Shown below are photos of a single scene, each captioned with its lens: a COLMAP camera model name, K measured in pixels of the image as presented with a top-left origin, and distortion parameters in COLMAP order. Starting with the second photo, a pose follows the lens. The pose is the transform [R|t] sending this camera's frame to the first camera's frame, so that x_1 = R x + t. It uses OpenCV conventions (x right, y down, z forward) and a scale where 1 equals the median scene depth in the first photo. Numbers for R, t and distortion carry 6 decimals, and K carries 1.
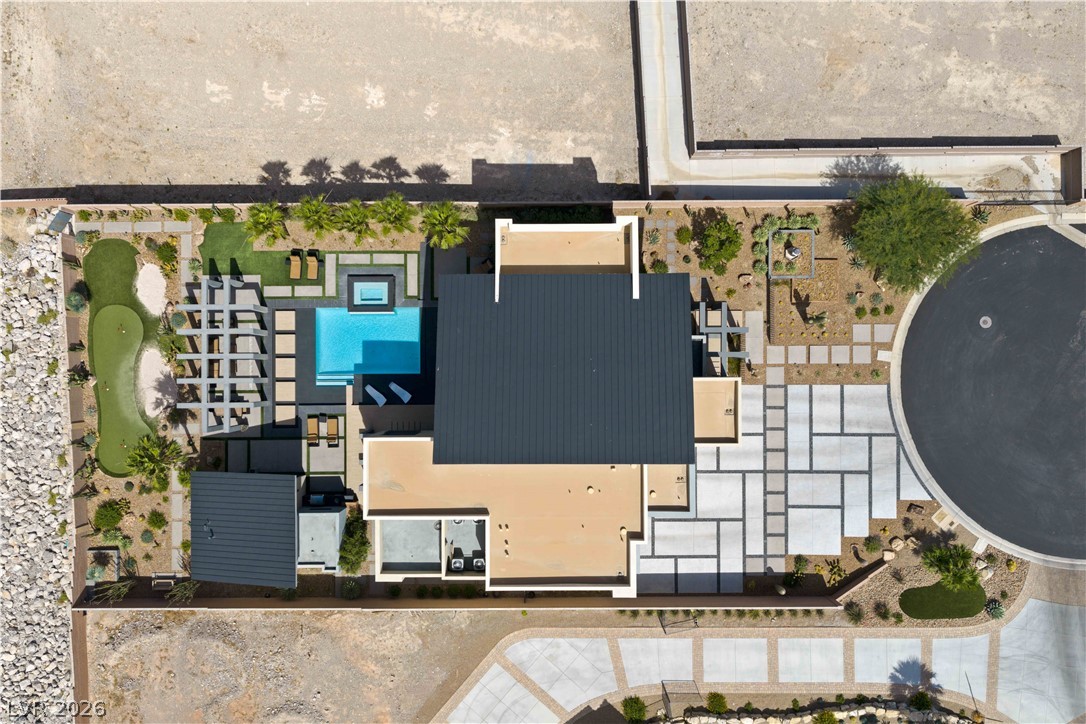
lens RADIAL K [[892.9, 0, 541.9], [0, 892.9, 351.5], [0, 0, 1]] dist [-0.005622, 0.001130]
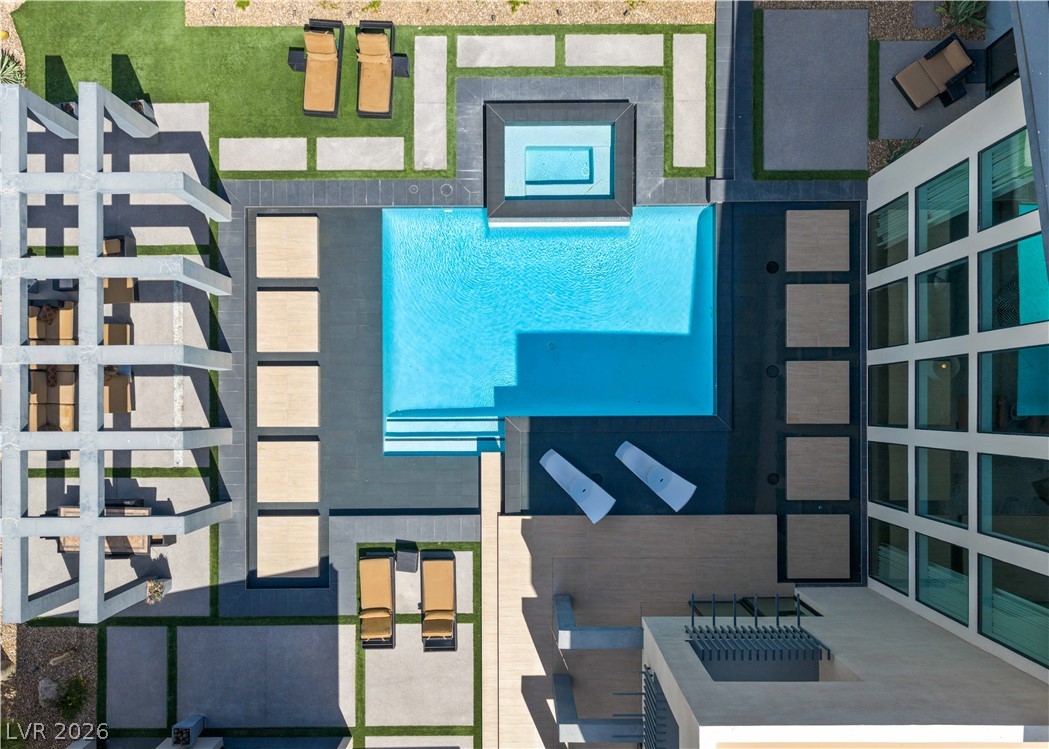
lens RADIAL K [[1035.2, 0, 525.2], [0, 1035.2, 384.8], [0, 0, 1]] dist [0.007503, 0.000000]
pose [[0.999924, -0.002522, -0.012074, -0.199128], [0.002450, 0.999979, -0.005970, 0.016225], [0.012088, 0.005940, 0.999909, 0.635228]]
